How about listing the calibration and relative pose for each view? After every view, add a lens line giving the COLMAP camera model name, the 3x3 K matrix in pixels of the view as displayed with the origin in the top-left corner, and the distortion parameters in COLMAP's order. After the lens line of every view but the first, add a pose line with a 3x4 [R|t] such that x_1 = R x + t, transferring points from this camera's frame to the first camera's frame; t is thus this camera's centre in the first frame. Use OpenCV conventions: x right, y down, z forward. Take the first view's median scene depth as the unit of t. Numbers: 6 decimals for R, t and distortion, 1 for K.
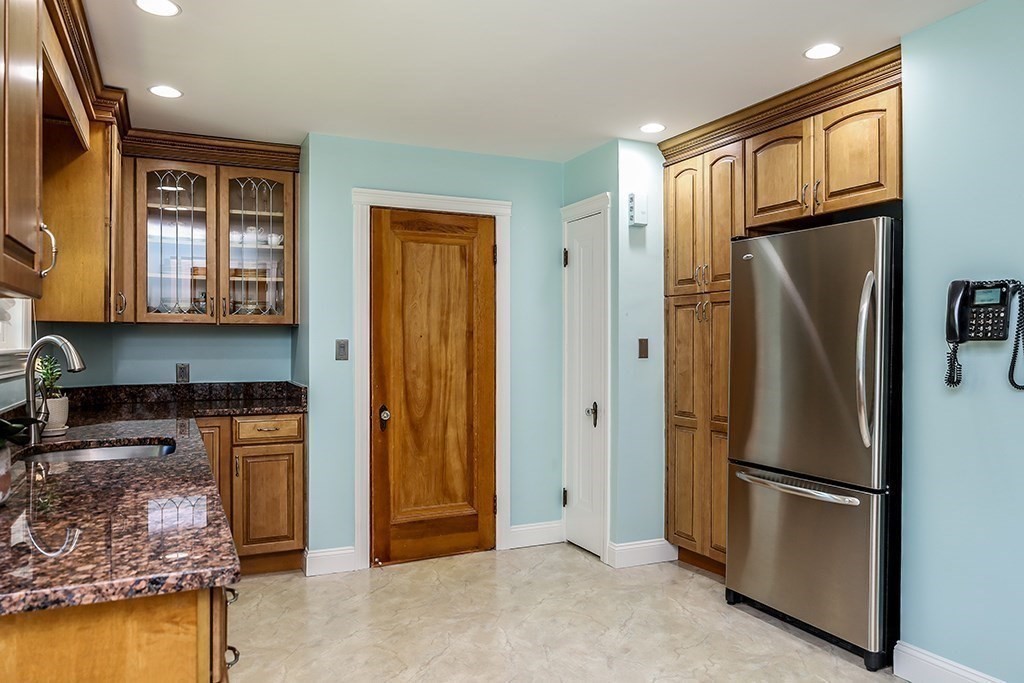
lens RADIAL K [[703.1, 0, 511.6], [0, 703.1, 331.6], [0, 0, 1]] dist [-0.013770, -0.004558]
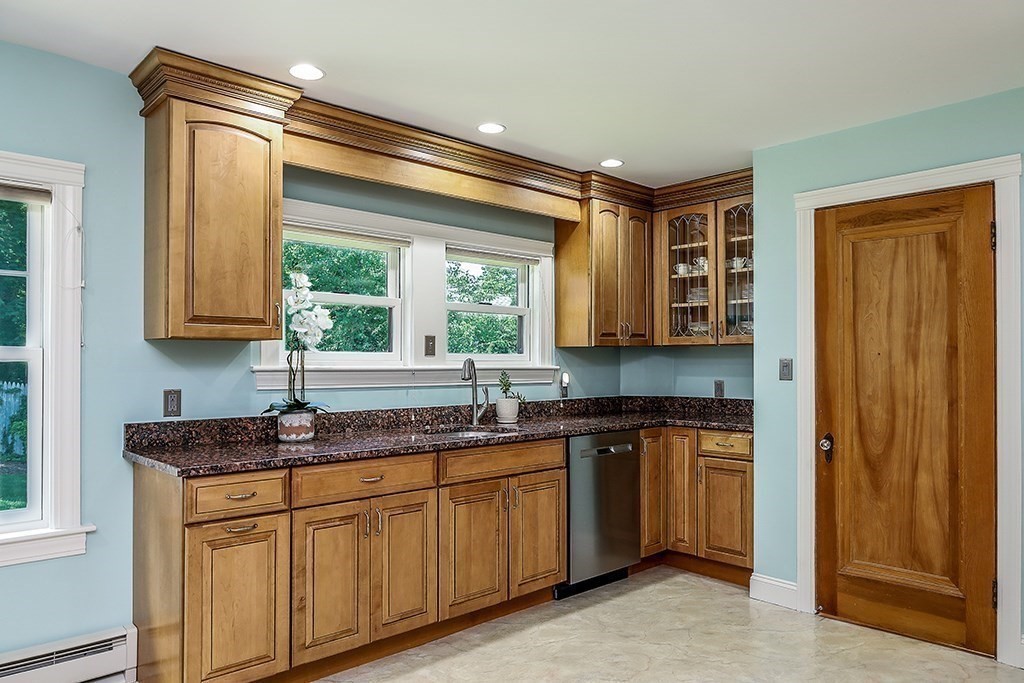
lens RADIAL K [[703.1, 0, 511.6], [0, 703.1, 331.6], [0, 0, 1]] dist [-0.013770, -0.004558]
pose [[0.298513, -0.040512, -0.953545, 0.521891], [0.017283, 0.999164, -0.037040, 0.003662], [0.954249, -0.005423, 0.298964, 0.353293]]
